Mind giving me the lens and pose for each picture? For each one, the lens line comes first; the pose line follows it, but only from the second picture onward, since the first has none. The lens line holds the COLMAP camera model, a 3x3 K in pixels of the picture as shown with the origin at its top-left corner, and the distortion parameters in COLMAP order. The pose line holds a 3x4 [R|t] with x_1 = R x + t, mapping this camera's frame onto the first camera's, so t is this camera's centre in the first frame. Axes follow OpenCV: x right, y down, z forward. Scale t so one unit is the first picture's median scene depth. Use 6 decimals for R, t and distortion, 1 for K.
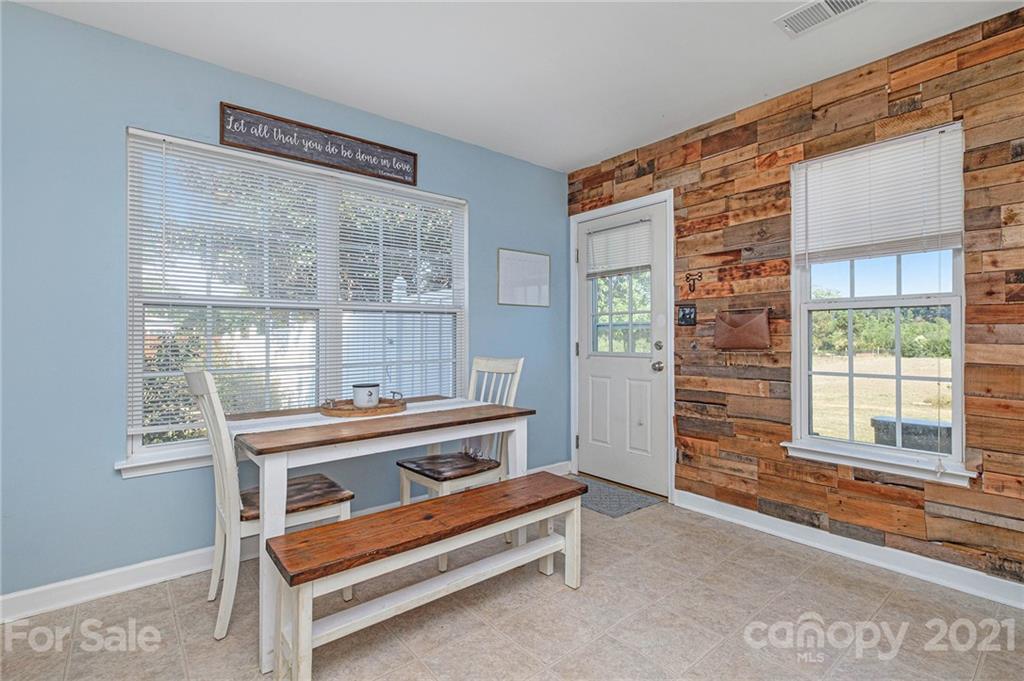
lens RADIAL K [[476.7, 0, 512.0], [0, 476.7, 340.5], [0, 0, 1]] dist [-0.003455, -0.000701]
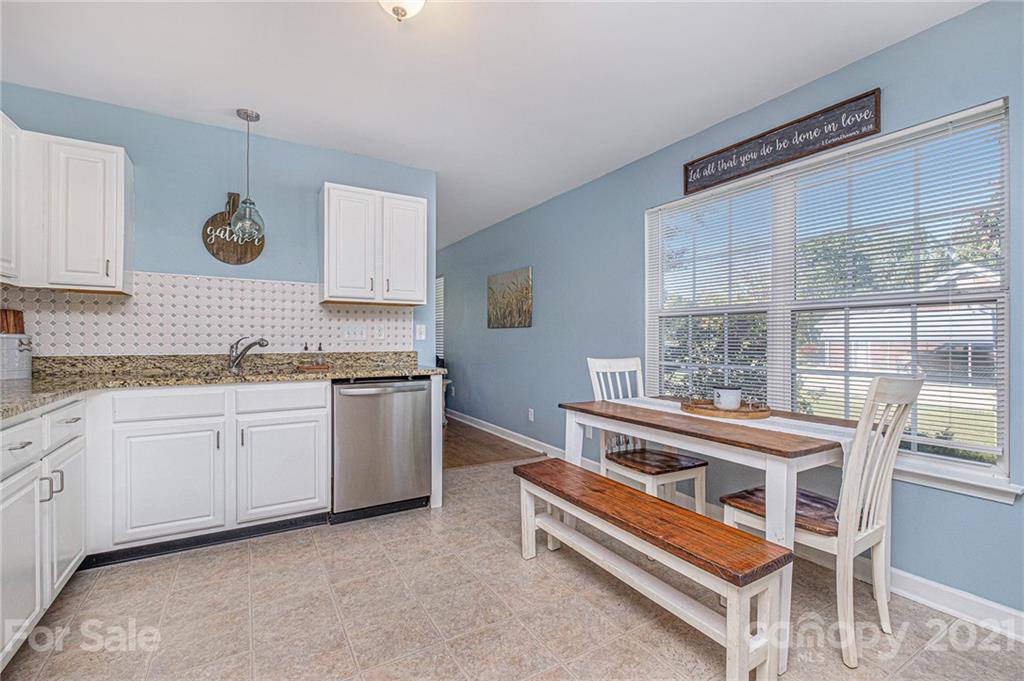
lens RADIAL K [[446.3, 0, 508.9], [0, 446.3, 340.8], [0, 0, 1]] dist [-0.002497, -0.000636]
pose [[-0.156411, 0.007484, -0.987664, 0.598629], [-0.011184, 0.999894, 0.009348, -0.007616], [0.987629, 0.012508, -0.156311, 0.595719]]
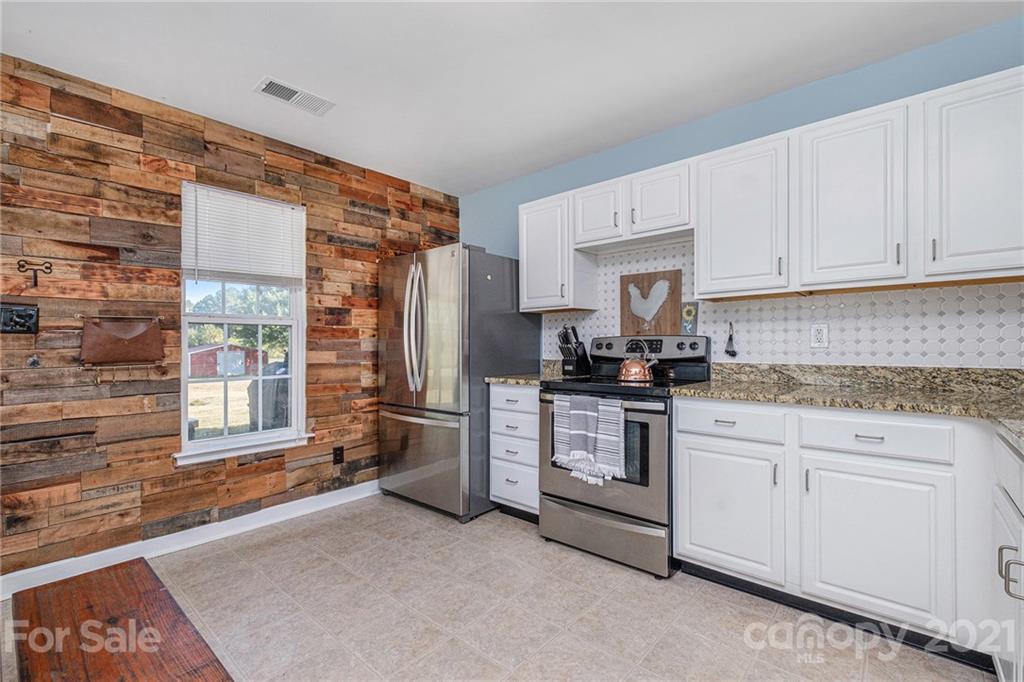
lens RADIAL K [[449.8, 0, 507.4], [0, 449.8, 332.1], [0, 0, 1]] dist [-0.001768, -0.000114]
pose [[-0.157968, 0.026633, 0.987085, -0.443418], [0.013125, 0.999605, -0.024870, -0.007773], [-0.987357, 0.009027, -0.158255, 0.434714]]
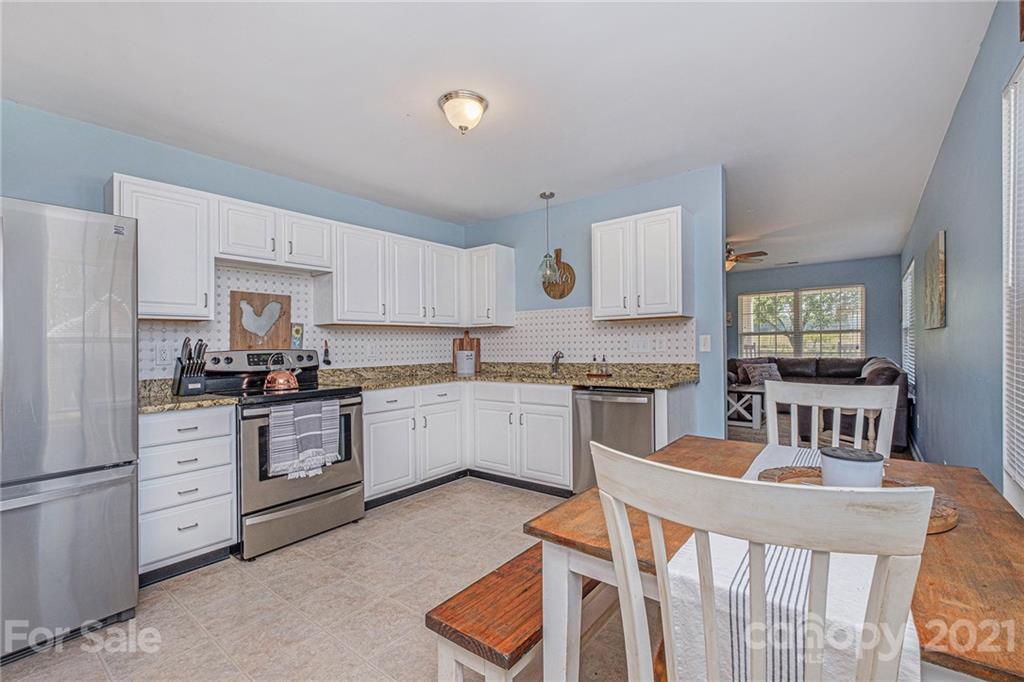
lens RADIAL K [[446.9, 0, 516.8], [0, 446.9, 339.6], [0, 0, 1]] dist [-0.000170, -0.000366]
pose [[-0.975596, 0.015321, -0.219039, 0.132194], [0.017483, 0.999816, -0.007935, -0.026410], [0.218877, -0.011570, -0.975684, 1.193807]]
